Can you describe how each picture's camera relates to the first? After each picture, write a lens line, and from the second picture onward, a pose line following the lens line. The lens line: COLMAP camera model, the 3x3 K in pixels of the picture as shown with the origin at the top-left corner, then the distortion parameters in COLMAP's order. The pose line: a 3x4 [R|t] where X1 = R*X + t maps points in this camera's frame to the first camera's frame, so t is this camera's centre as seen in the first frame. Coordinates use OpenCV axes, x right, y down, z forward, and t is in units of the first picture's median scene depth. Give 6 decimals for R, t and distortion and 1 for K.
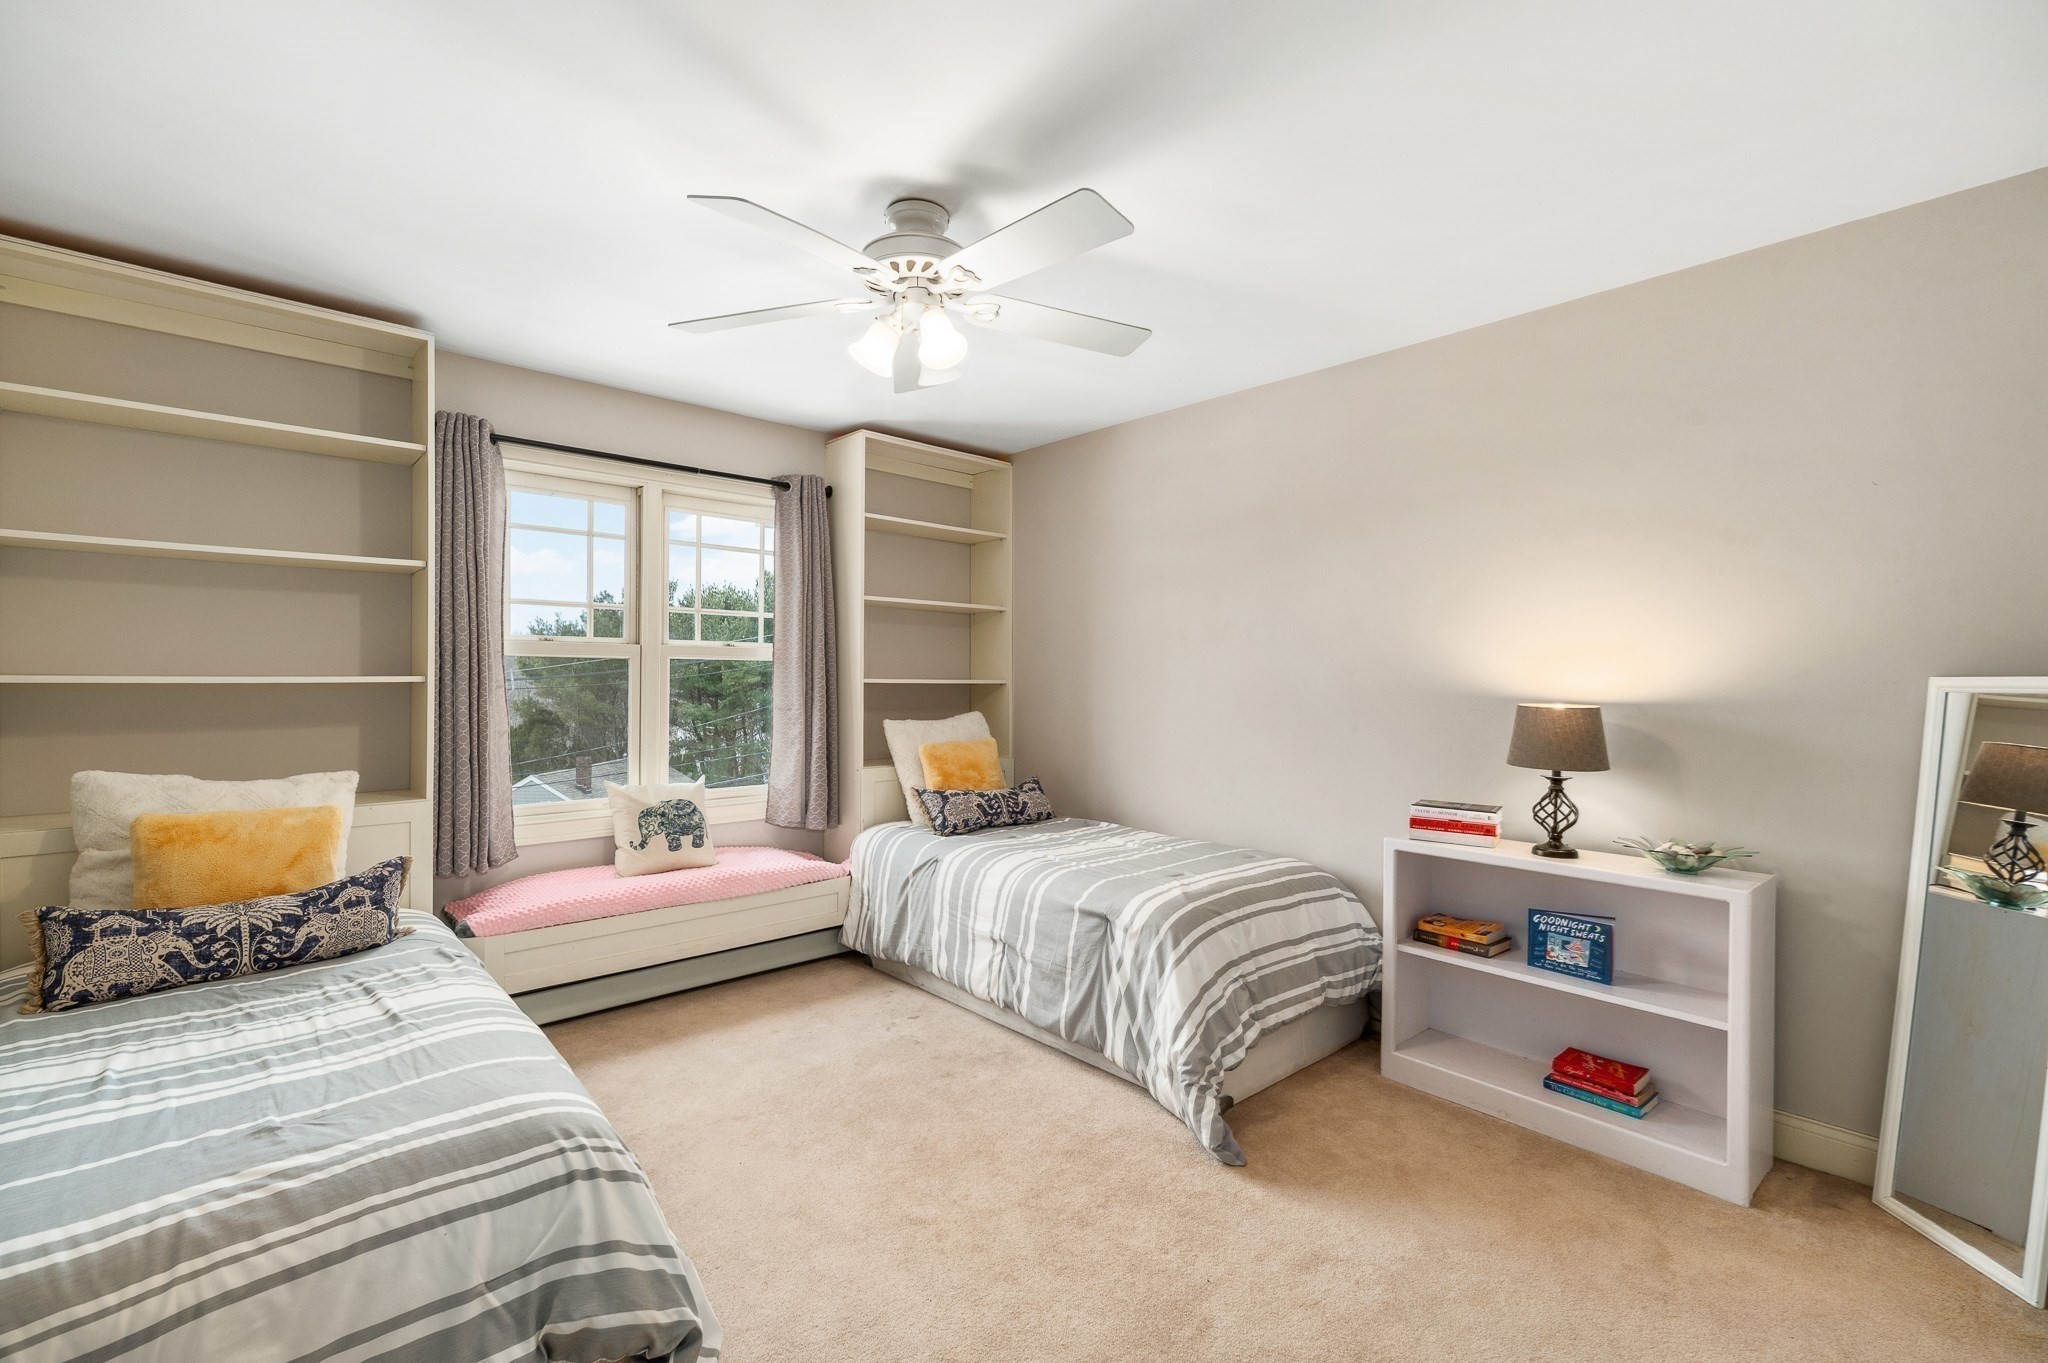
lens RADIAL K [[885.6, 0, 1025.1], [0, 885.6, 682.8], [0, 0, 1]] dist [0.007675, 0.000436]
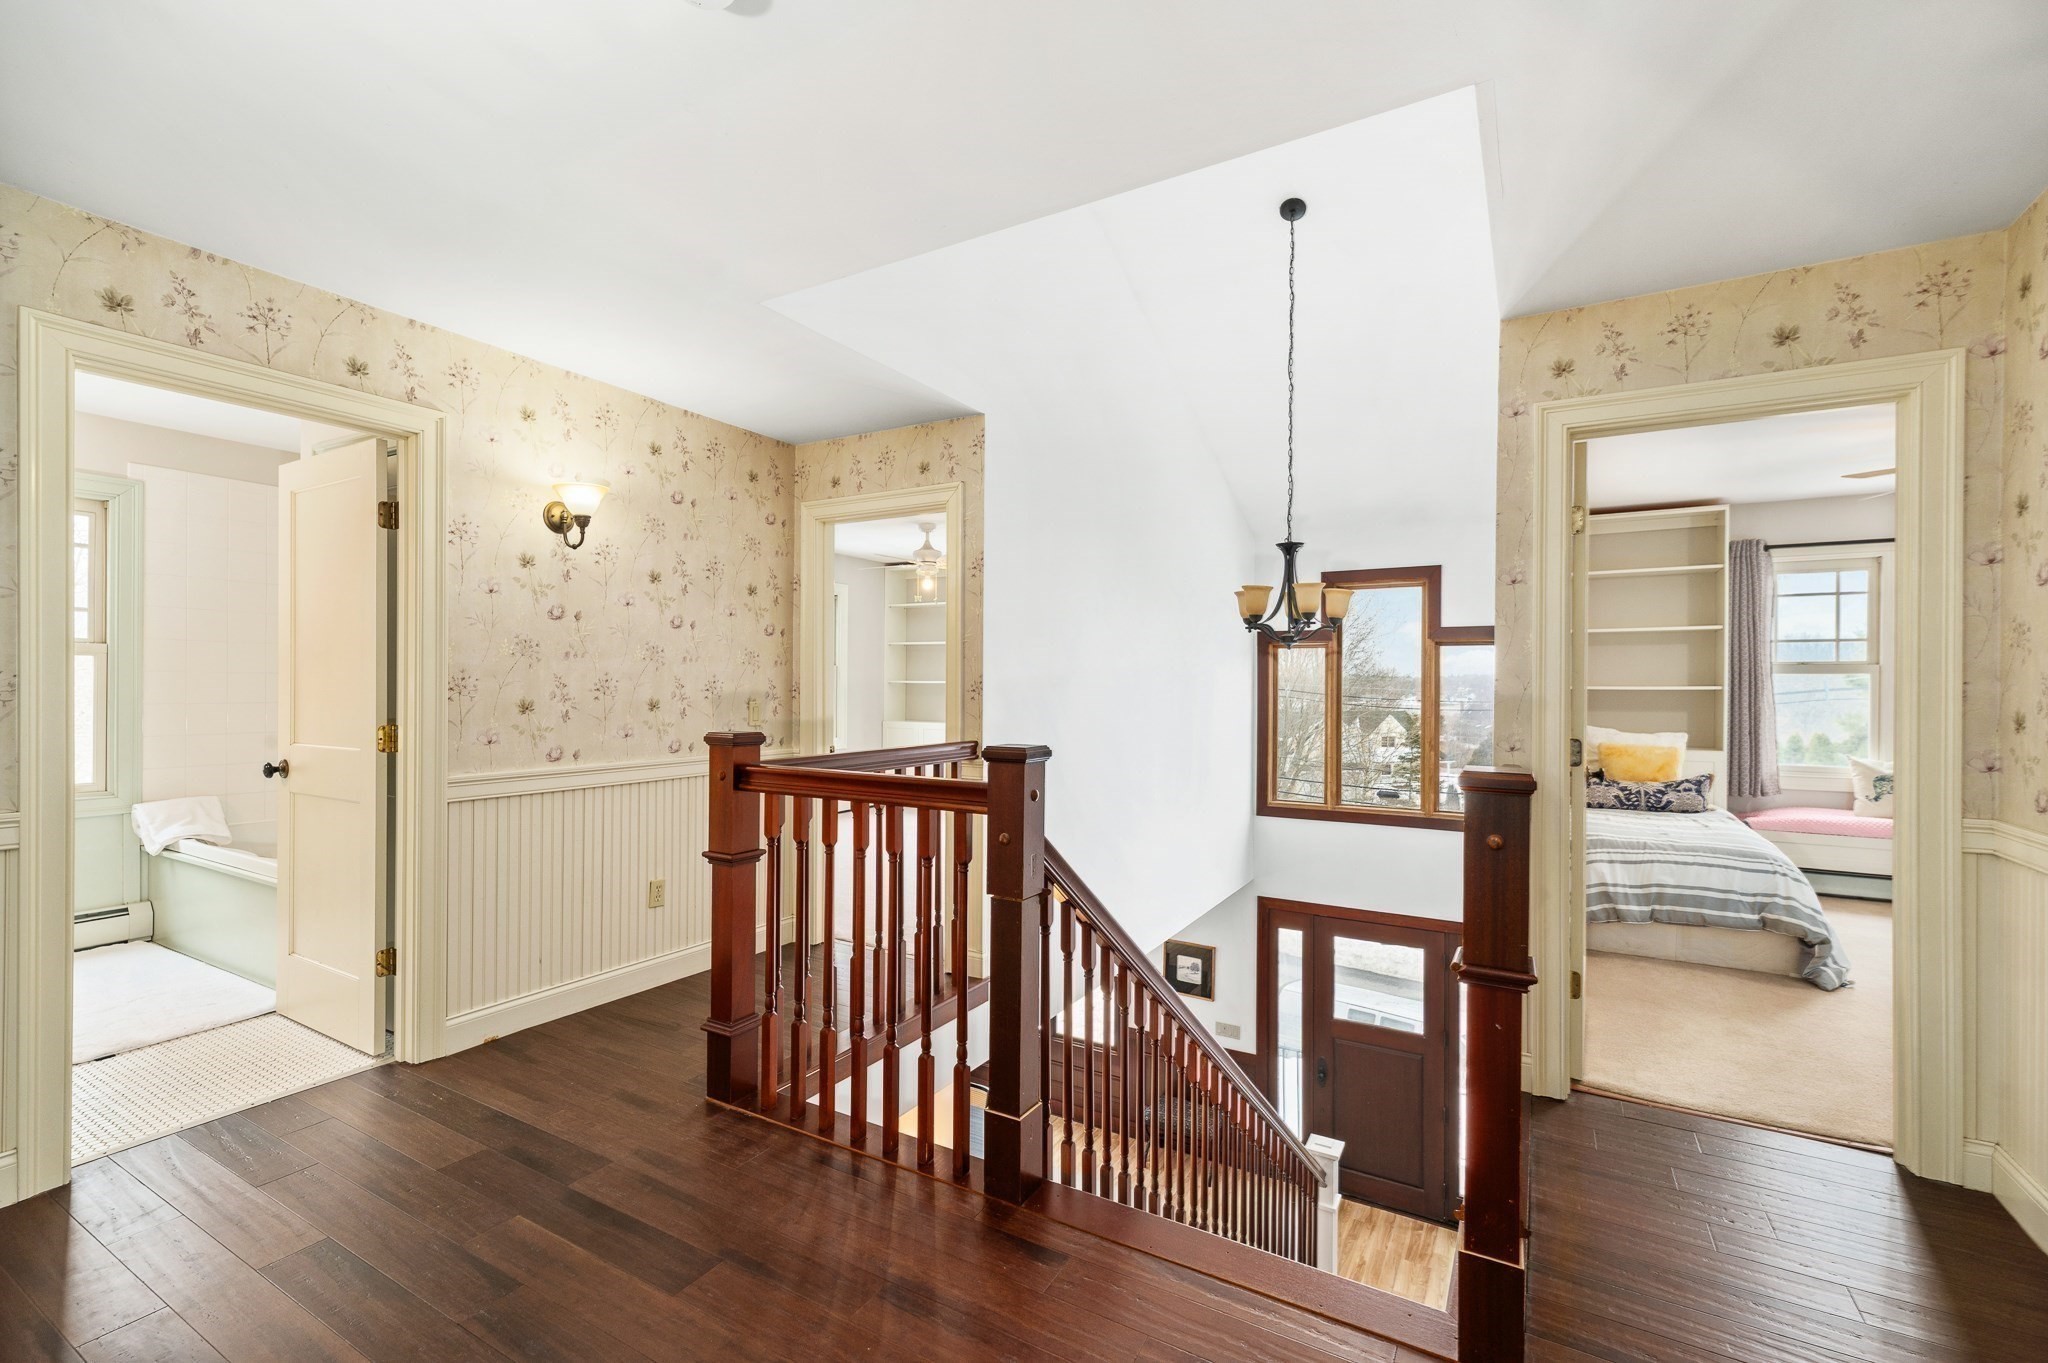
lens RADIAL K [[885.6, 0, 1031.6], [0, 885.6, 676.8], [0, 0, 1]] dist [0.007675, 0.000436]
pose [[0.301950, -0.007694, -0.953293, 0.699210], [-0.010970, 0.999873, -0.011545, 0.010752], [0.953261, 0.013944, 0.301827, -0.992987]]
